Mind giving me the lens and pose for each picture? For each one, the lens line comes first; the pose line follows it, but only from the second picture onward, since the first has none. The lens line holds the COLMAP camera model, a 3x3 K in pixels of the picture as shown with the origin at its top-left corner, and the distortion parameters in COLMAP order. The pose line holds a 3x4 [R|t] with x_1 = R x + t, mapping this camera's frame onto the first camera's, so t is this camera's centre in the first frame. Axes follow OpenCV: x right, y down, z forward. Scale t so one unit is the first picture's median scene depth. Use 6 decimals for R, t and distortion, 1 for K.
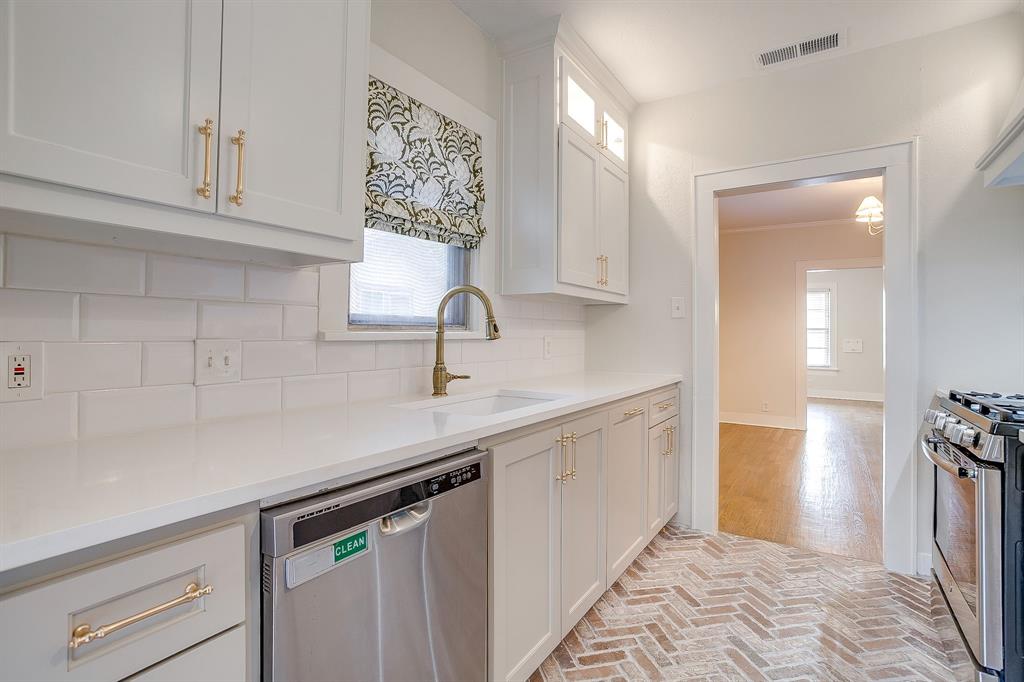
lens RADIAL K [[495.5, 0, 496.6], [0, 495.5, 325.8], [0, 0, 1]] dist [-0.037049, 0.013077]
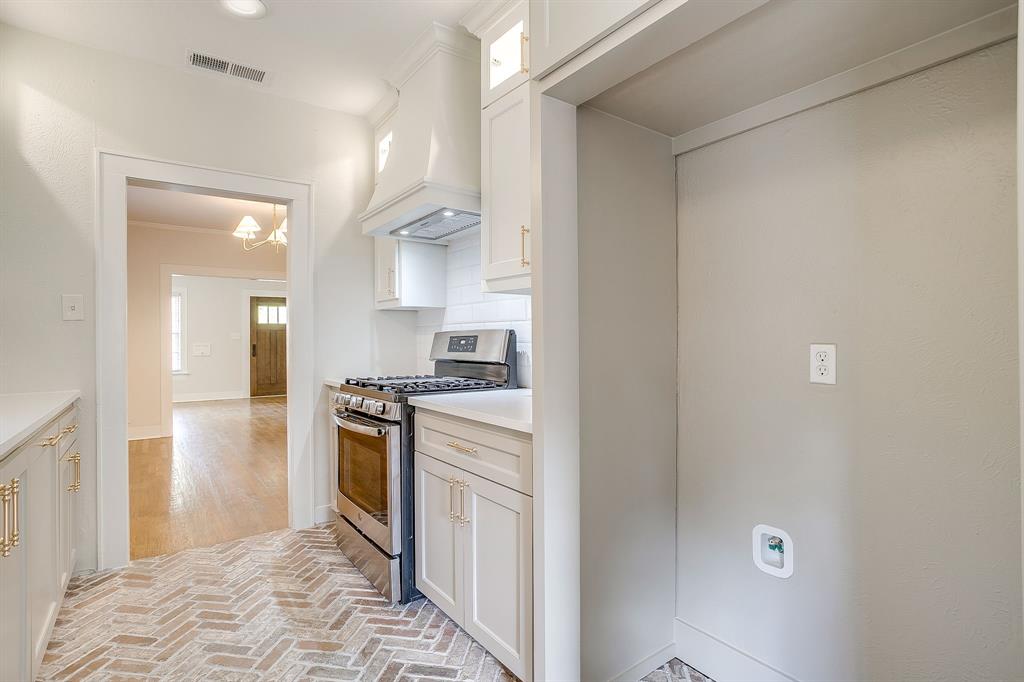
lens RADIAL K [[495.5, 0, 510.5], [0, 495.5, 334.7], [0, 0, 1]] dist [-0.037049, 0.013077]
pose [[0.342534, -0.003984, 0.939497, -0.186699], [-0.005192, 0.999968, 0.006133, -0.001295], [-0.939491, -0.006979, 0.342502, 0.074346]]
